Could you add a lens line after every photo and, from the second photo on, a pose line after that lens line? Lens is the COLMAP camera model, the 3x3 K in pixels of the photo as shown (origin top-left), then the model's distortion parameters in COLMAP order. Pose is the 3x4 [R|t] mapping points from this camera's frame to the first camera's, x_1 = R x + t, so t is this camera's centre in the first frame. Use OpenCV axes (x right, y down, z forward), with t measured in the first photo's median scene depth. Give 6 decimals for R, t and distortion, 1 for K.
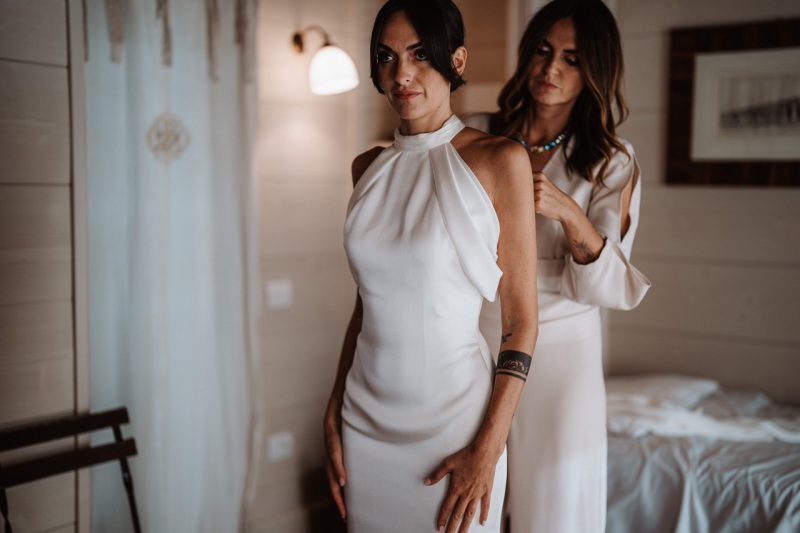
lens RADIAL K [[1022.8, 0, 400.0], [0, 1022.8, 266.5], [0, 0, 1]] dist [-0.007068, 0.612093]
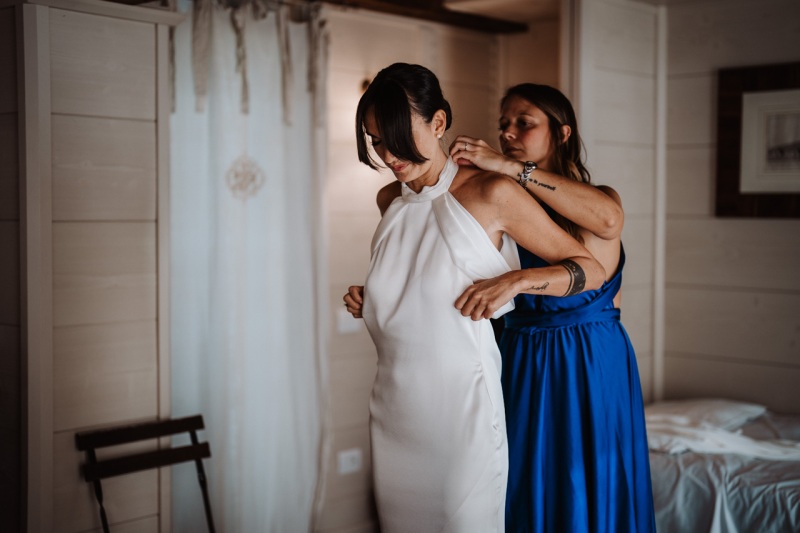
lens RADIAL K [[1022.8, 0, 400.0], [0, 1022.8, 266.5], [0, 0, 1]] dist [-0.007068, 0.612093]
pose [[0.995762, -0.000864, -0.091964, 0.047314], [-0.001987, 0.999520, -0.030908, 0.005497], [0.091947, 0.030959, 0.995283, -0.097114]]
